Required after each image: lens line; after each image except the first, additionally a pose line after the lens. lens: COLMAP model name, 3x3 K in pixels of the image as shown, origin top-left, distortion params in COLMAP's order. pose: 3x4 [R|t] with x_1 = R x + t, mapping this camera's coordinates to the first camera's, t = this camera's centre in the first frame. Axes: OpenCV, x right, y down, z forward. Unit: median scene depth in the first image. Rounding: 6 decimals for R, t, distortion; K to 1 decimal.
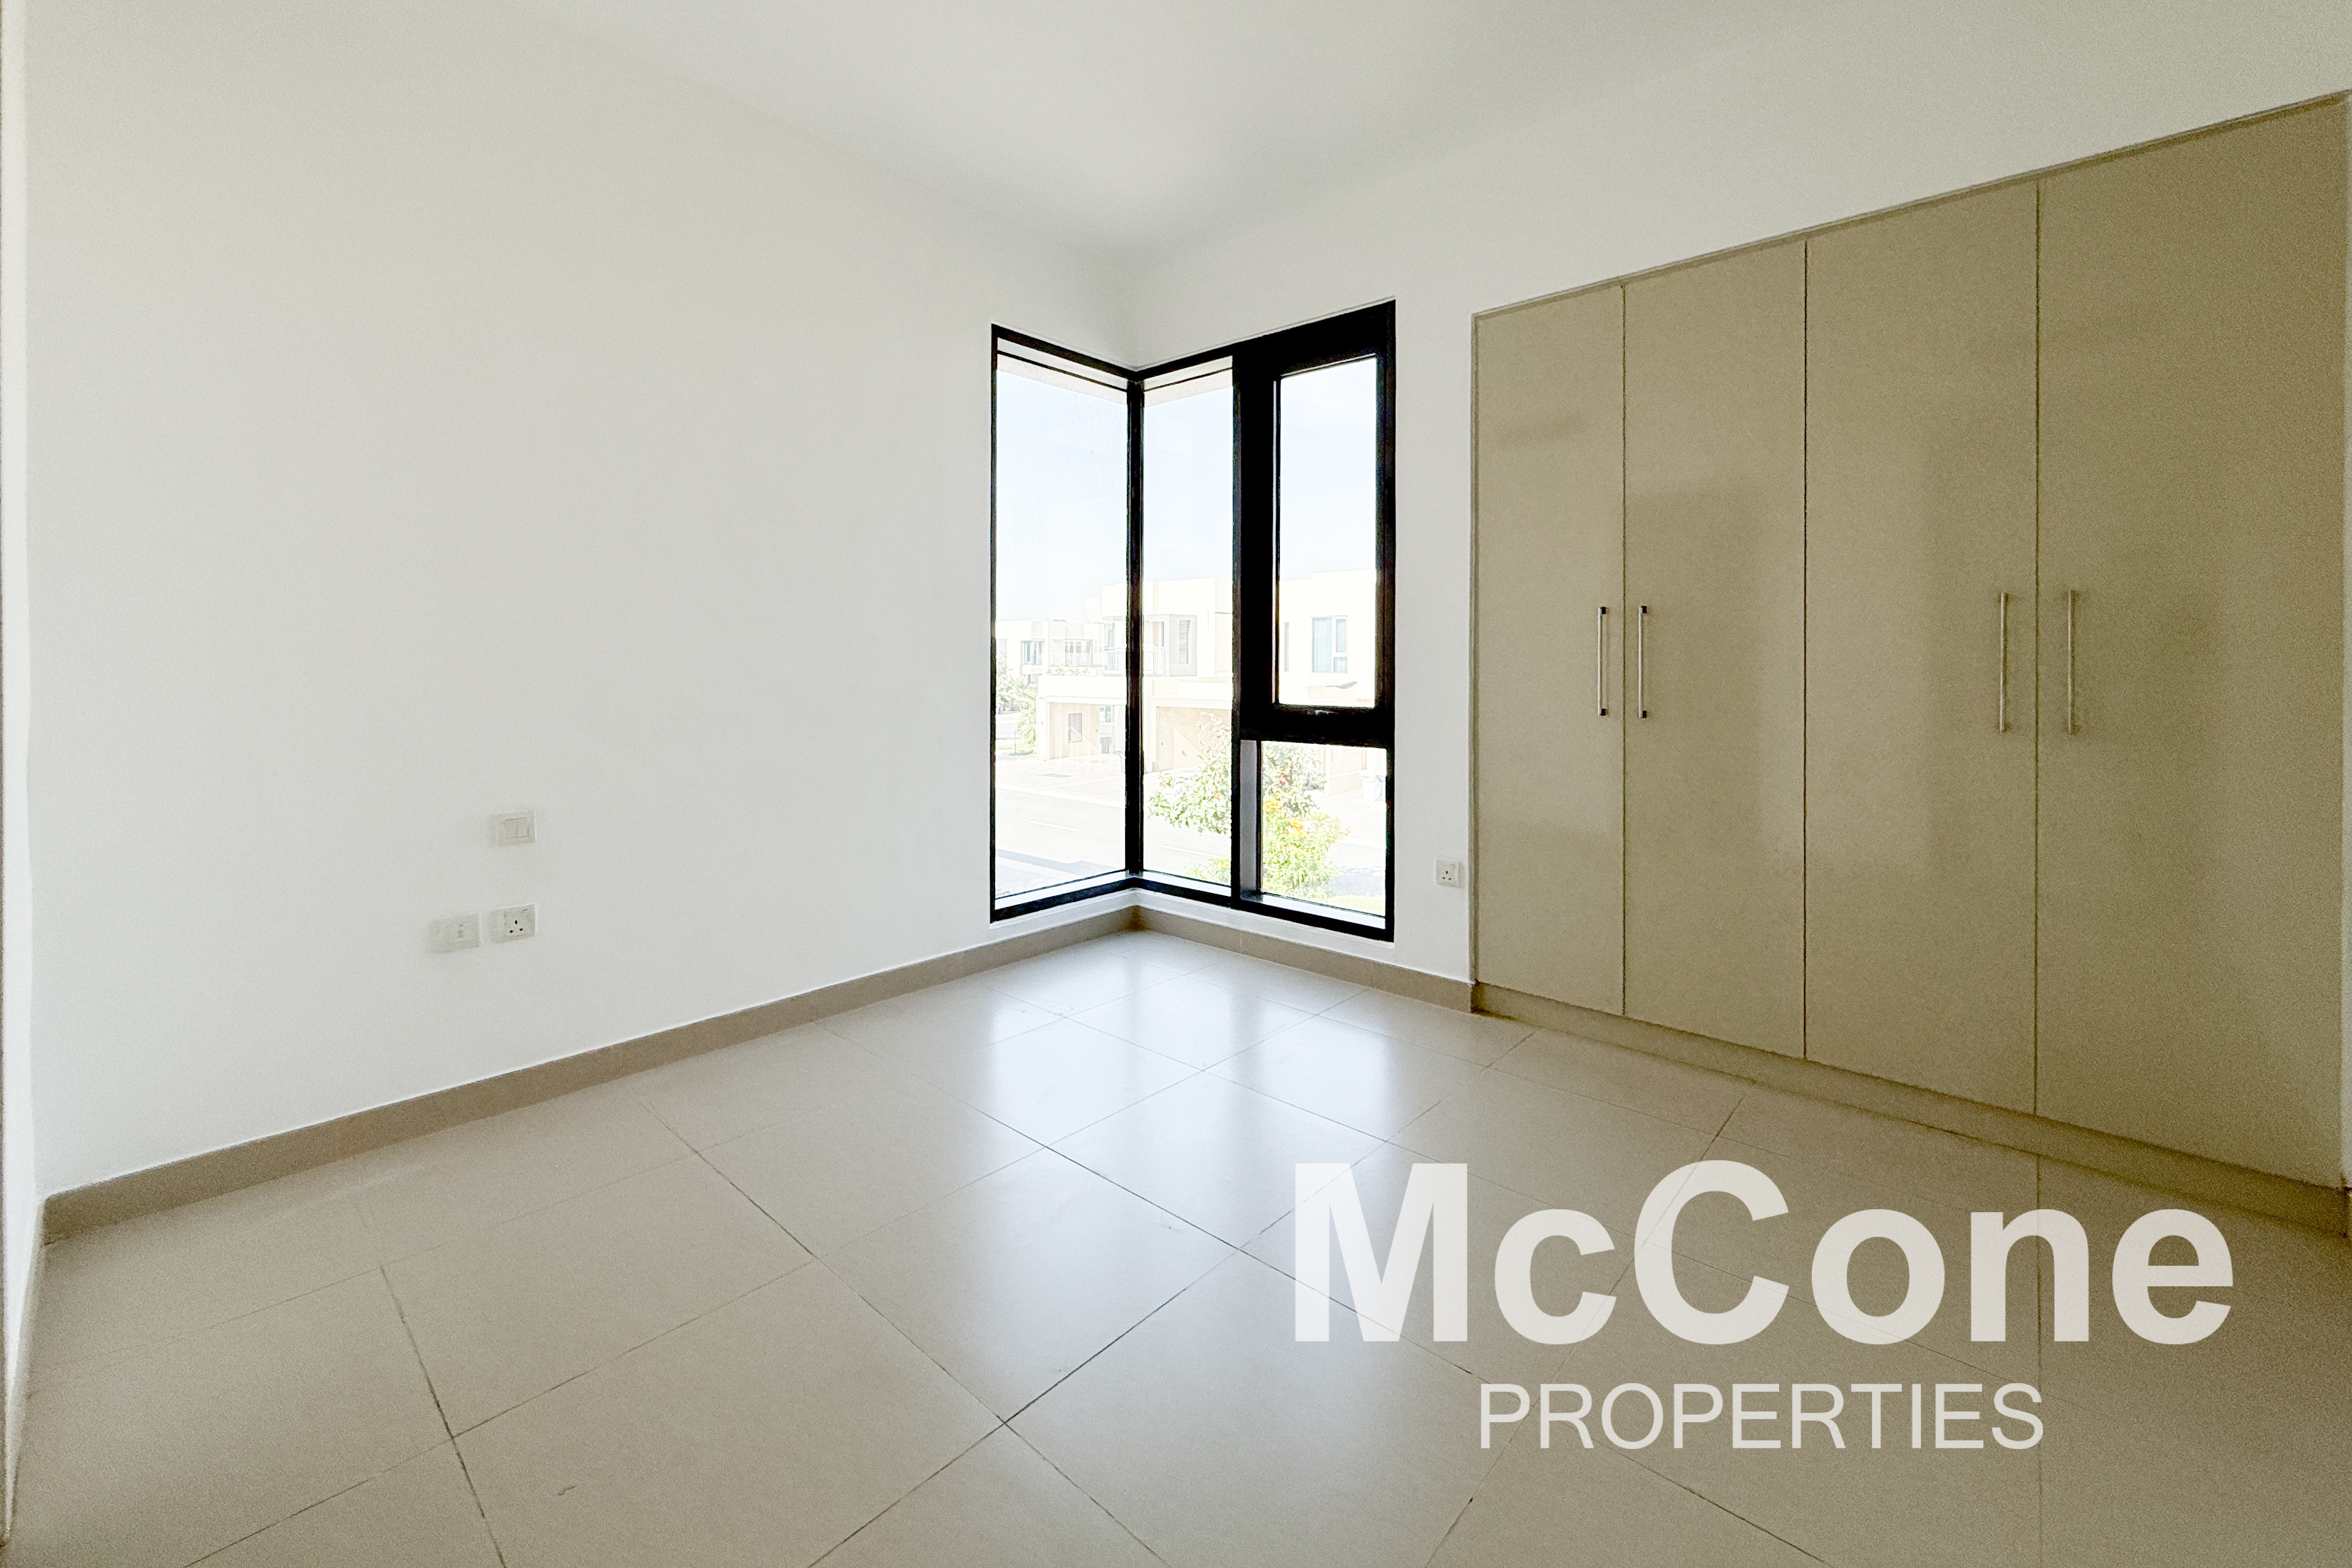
lens RADIAL K [[959.2, 0, 1166.4], [0, 959.2, 645.7], [0, 0, 1]] dist [0.006227, 0.000217]
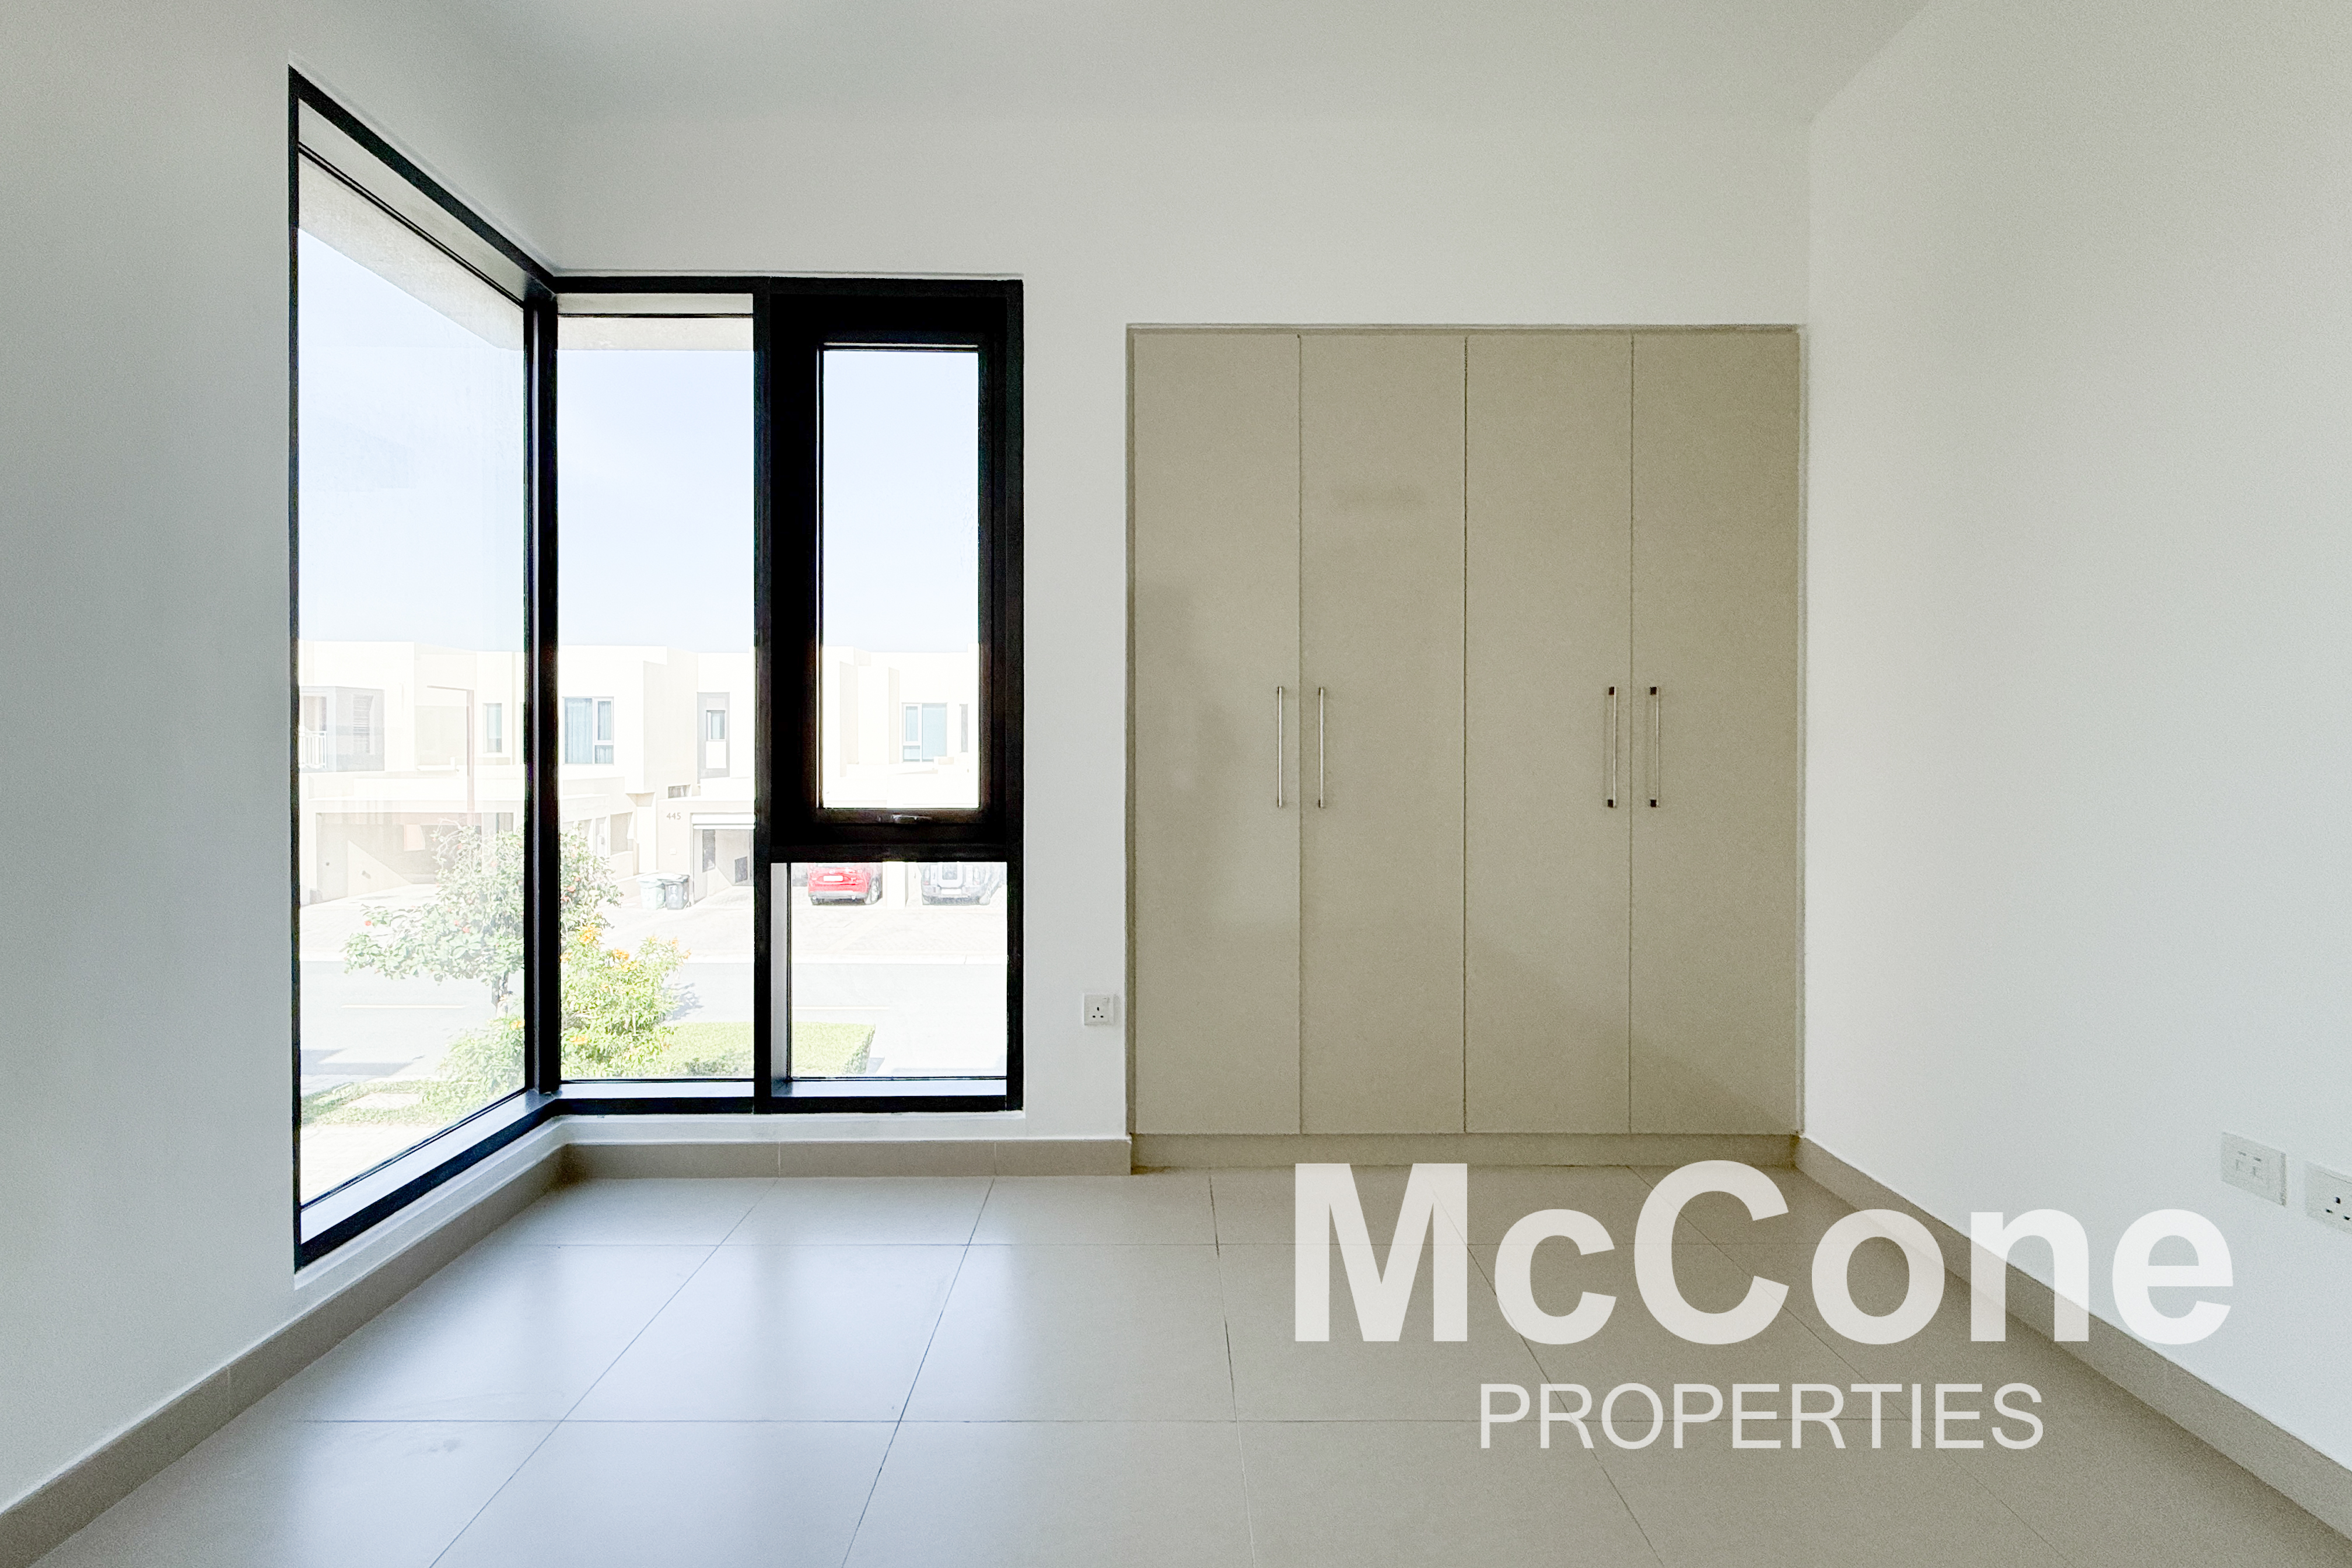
lens RADIAL K [[944.1, 0, 1159.5], [0, 944.1, 747.5], [0, 0, 1]] dist [0.001946, 0.000037]
pose [[0.738034, 0.000352, 0.674763, -0.176245], [-0.009228, 0.999912, 0.009571, 0.006813], [-0.674700, -0.013290, 0.737973, 0.328202]]
